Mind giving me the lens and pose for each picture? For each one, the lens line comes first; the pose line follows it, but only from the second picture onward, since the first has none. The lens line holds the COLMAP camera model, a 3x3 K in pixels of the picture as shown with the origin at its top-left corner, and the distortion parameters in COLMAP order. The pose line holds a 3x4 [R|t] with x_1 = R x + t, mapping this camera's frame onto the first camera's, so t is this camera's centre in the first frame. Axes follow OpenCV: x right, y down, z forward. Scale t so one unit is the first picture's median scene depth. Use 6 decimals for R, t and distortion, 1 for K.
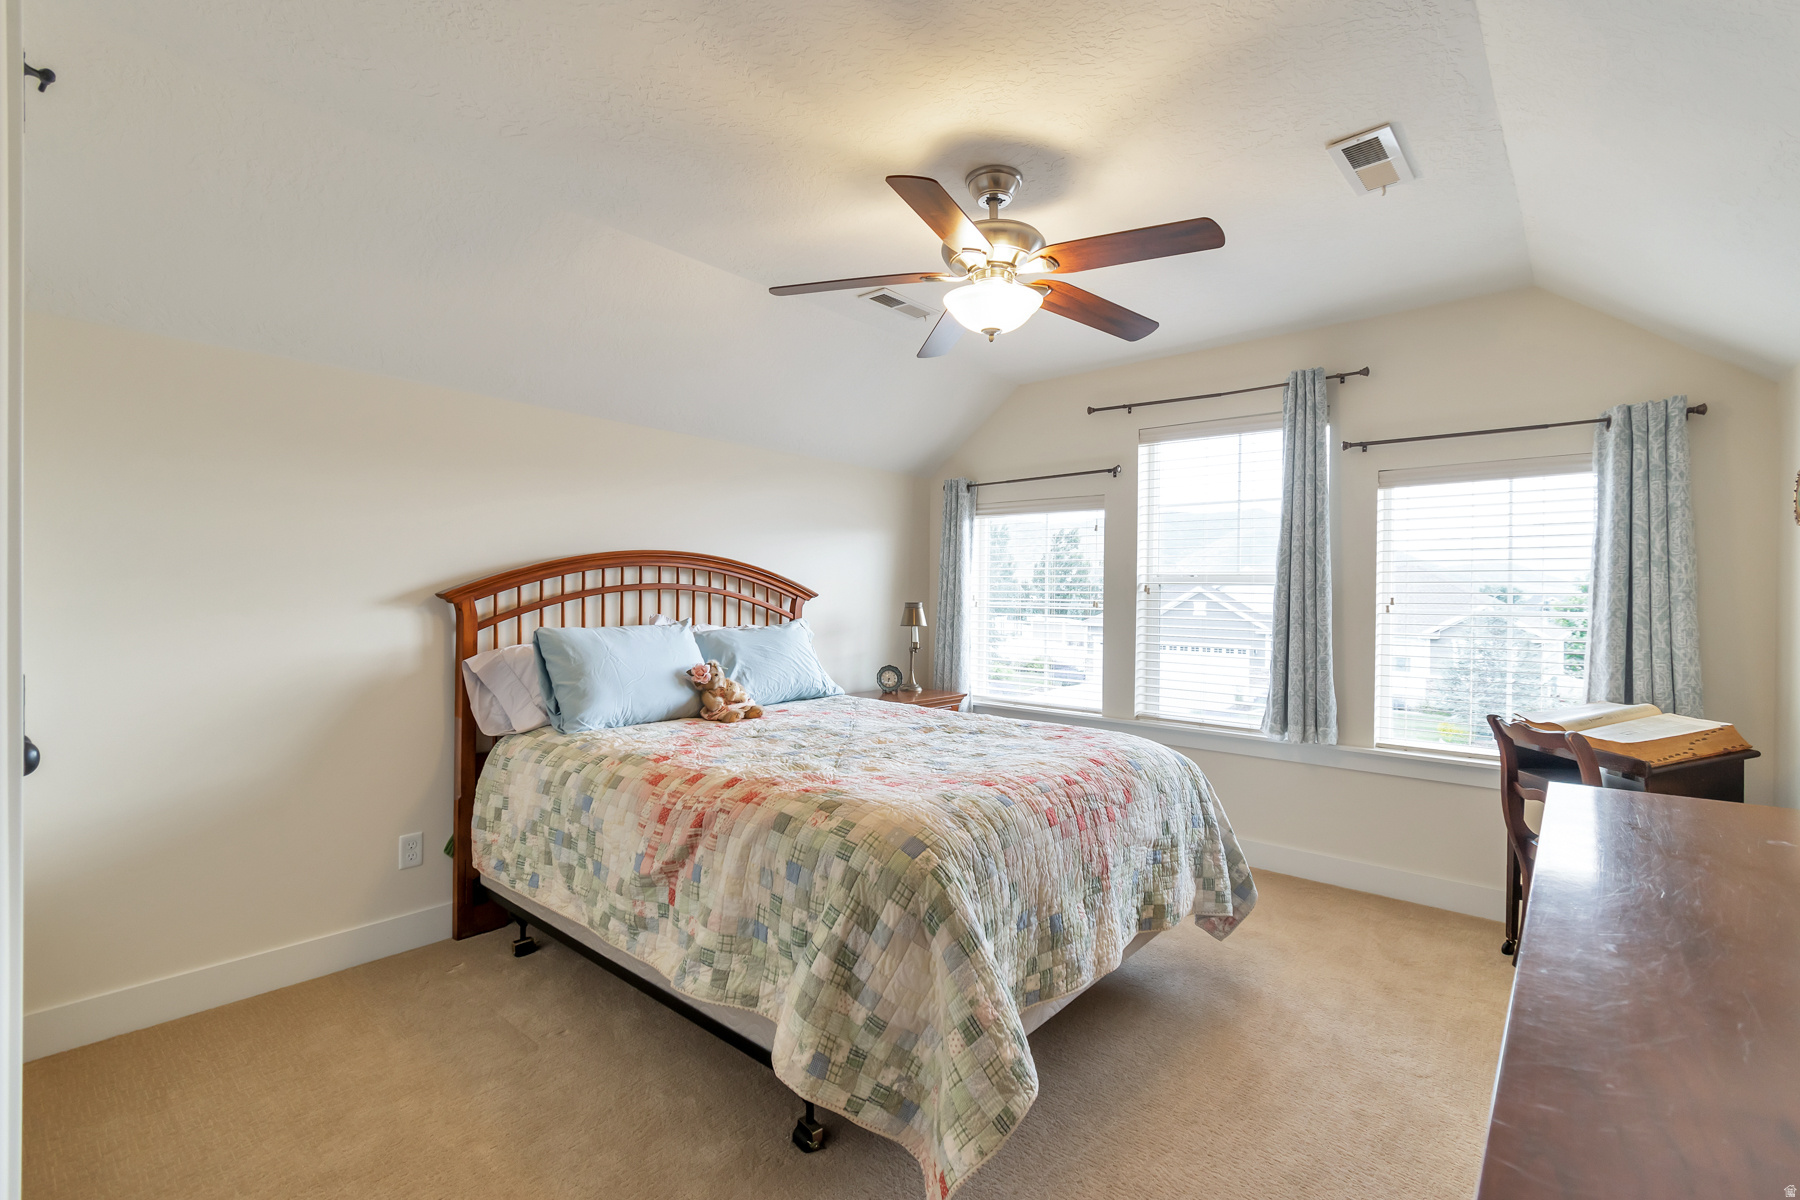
lens RADIAL K [[799.5, 0, 895.7], [0, 799.5, 600.7], [0, 0, 1]] dist [0.002388, -0.000975]
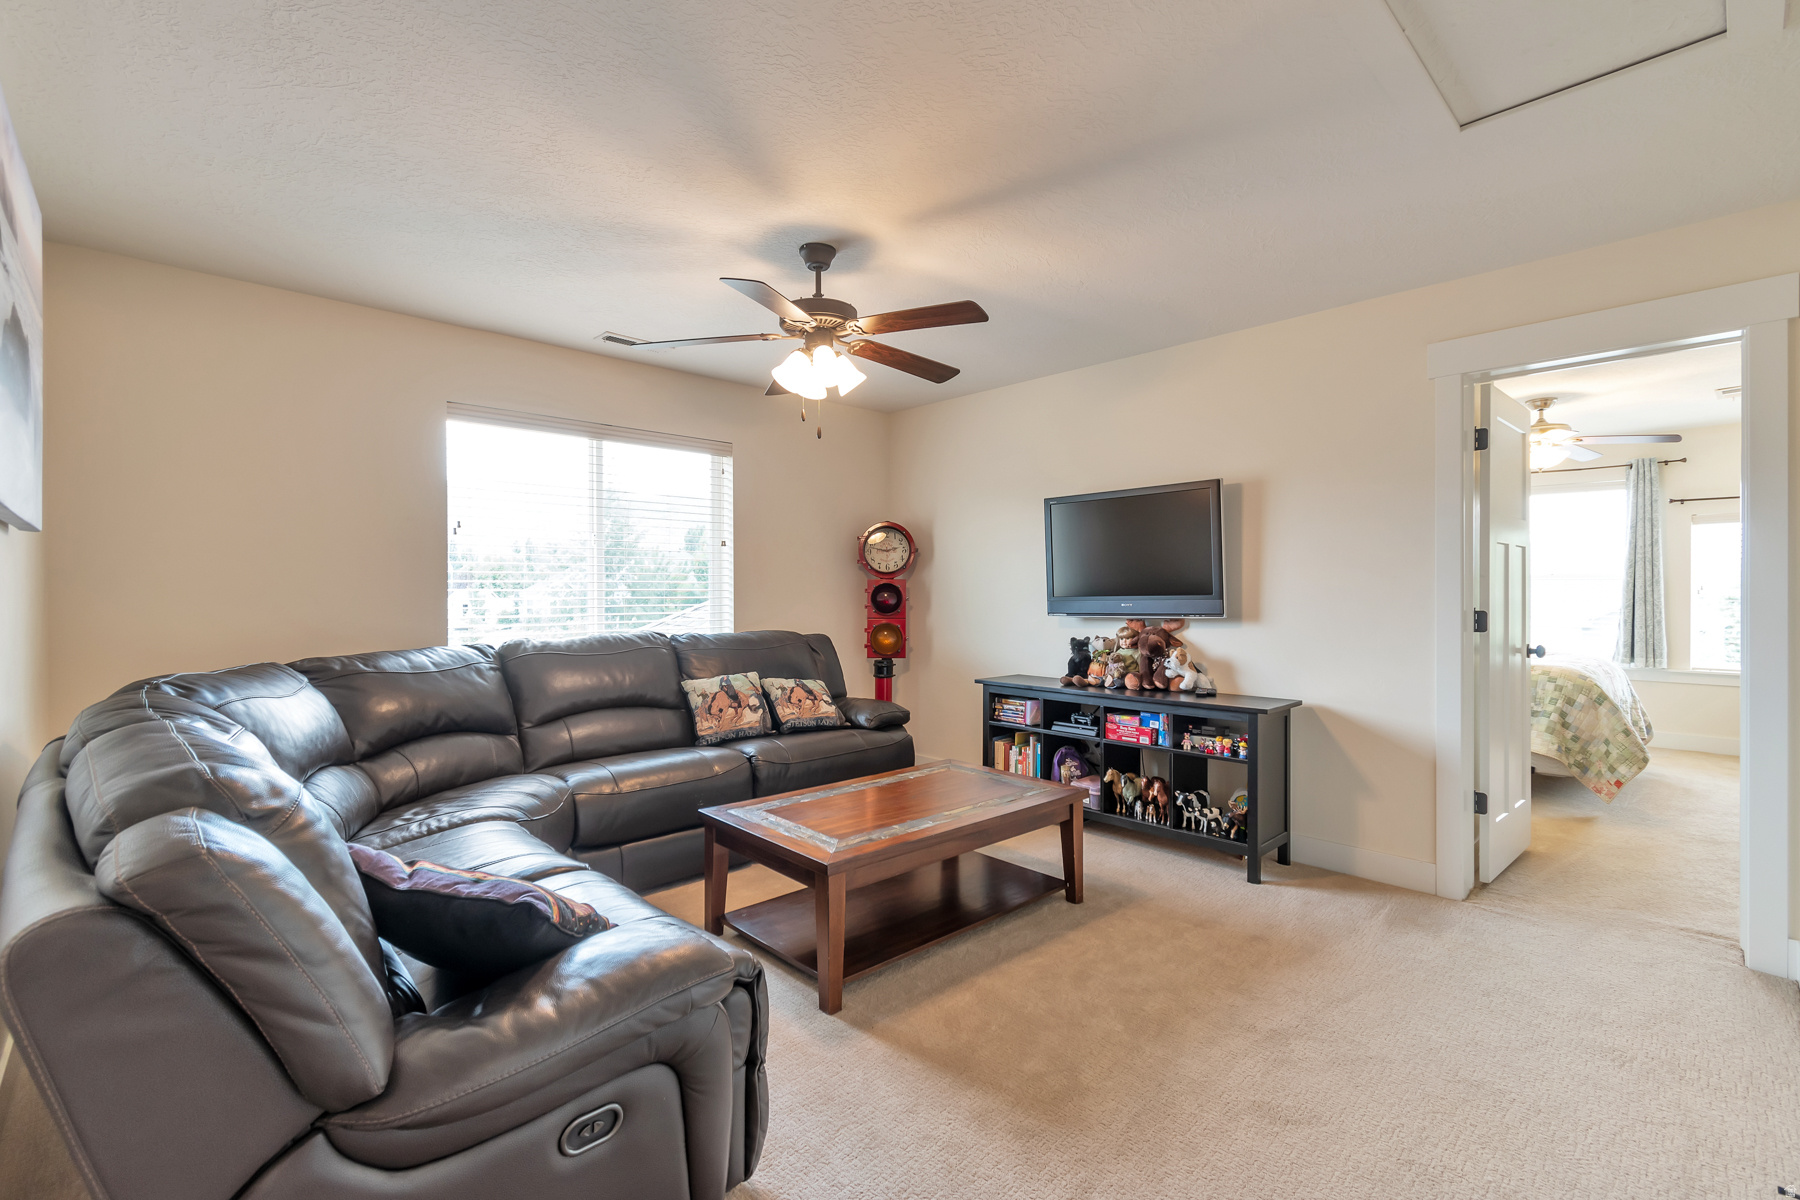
lens RADIAL K [[799.5, 0, 904.3], [0, 799.5, 594.5], [0, 0, 1]] dist [0.002388, -0.000975]
pose [[0.995345, -0.009341, -0.095919, -0.979965], [0.009591, 0.999952, 0.002146, -0.005422], [0.095894, -0.003055, 0.995387, -0.952256]]
